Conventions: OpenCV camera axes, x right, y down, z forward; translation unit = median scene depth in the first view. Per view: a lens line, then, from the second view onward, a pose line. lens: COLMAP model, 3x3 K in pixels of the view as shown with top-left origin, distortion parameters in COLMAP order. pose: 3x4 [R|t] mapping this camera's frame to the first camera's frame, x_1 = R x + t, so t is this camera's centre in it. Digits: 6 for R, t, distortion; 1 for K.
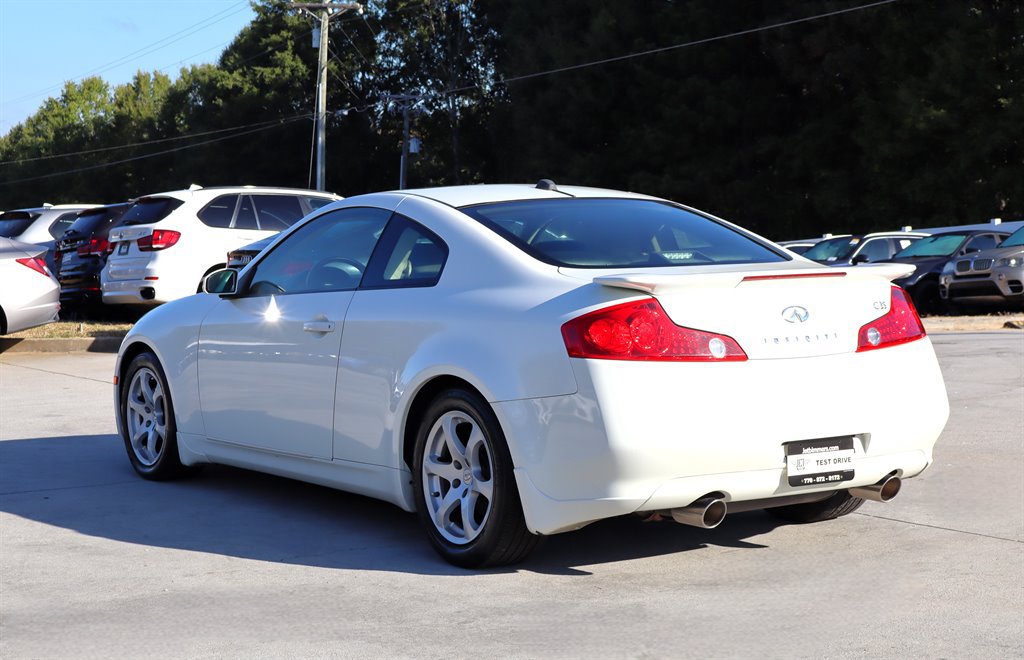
lens RADIAL K [[1891.3, 0, 497.8], [0, 1891.3, 333.0], [0, 0, 1]] dist [0.059379, -0.054962]
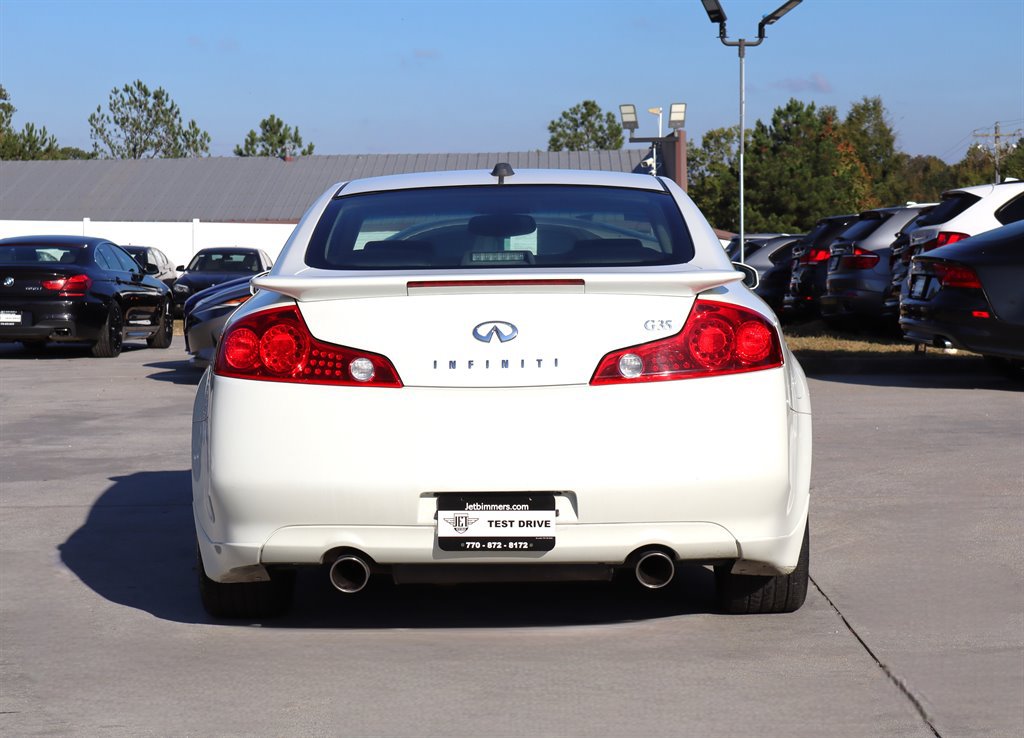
lens RADIAL K [[2243.9, 0, 507.3], [0, 2243.9, 385.8], [0, 0, 1]] dist [0.072210, -0.122659]
pose [[0.825636, 0.043906, -0.562492, 0.684071], [-0.037098, 0.999035, 0.023528, -0.009816], [0.562982, 0.001441, 0.826468, 0.241484]]
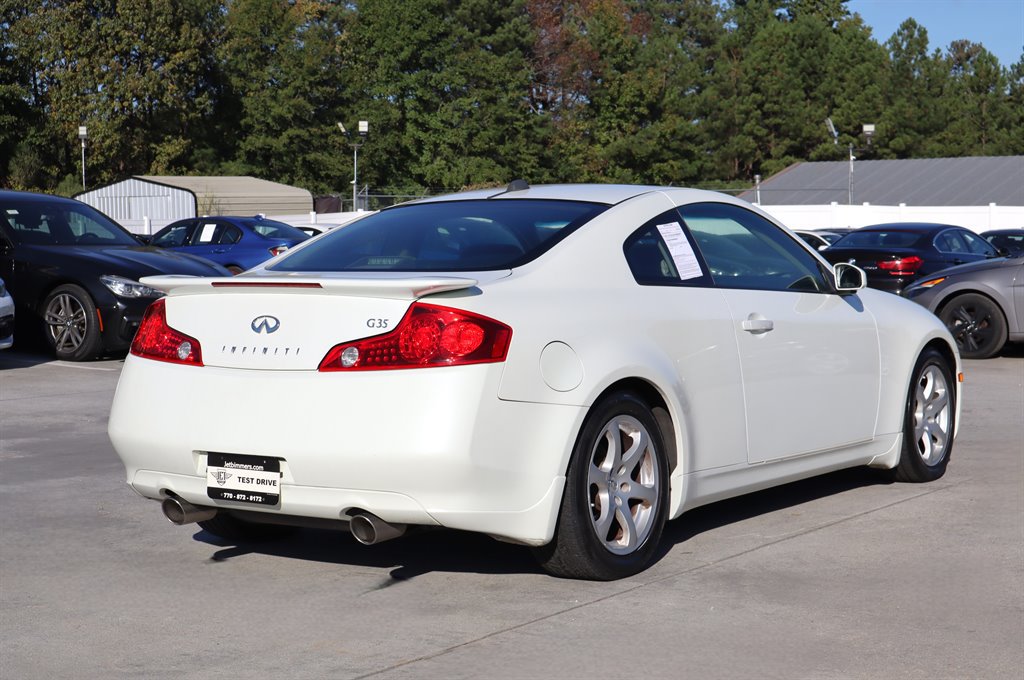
lens RADIAL K [[1891.8, 0, 512.0], [0, 1891.8, 340.0], [0, 0, 1]] dist [0.041950, 0.043102]
pose [[0.377529, 0.067691, -0.923520, 1.094958], [-0.055032, 0.997202, 0.050595, -0.057826], [0.924361, 0.031722, 0.380198, 0.754406]]
